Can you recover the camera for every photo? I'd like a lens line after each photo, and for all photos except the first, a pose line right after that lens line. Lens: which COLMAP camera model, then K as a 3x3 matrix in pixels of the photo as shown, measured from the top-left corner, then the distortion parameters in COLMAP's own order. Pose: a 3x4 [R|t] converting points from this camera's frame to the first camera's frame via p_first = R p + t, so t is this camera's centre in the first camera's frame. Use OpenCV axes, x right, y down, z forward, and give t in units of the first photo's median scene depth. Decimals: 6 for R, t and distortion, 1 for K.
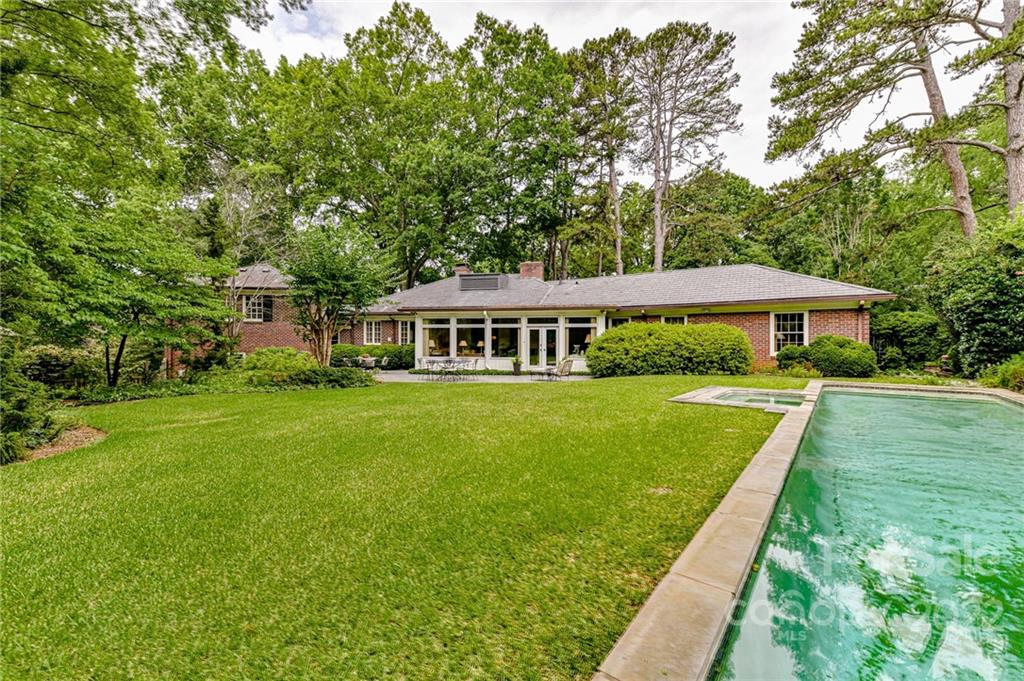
lens RADIAL K [[403.2, 0, 512.0], [0, 403.2, 340.5], [0, 0, 1]] dist [0.013872, -0.007604]
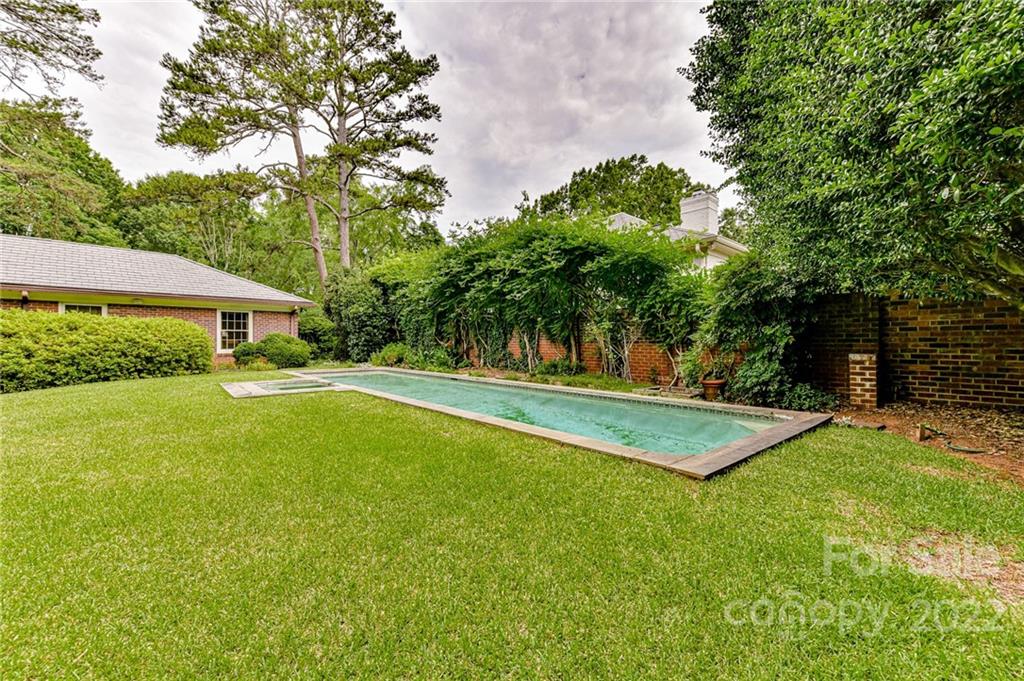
lens RADIAL K [[403.2, 0, 512.0], [0, 403.2, 340.5], [0, 0, 1]] dist [0.013872, -0.007604]
pose [[0.171579, 0.003750, 0.985163, -0.225477], [0.005534, 0.999973, -0.004770, 0.015413], [-0.985155, 0.006270, 0.171554, 0.121964]]
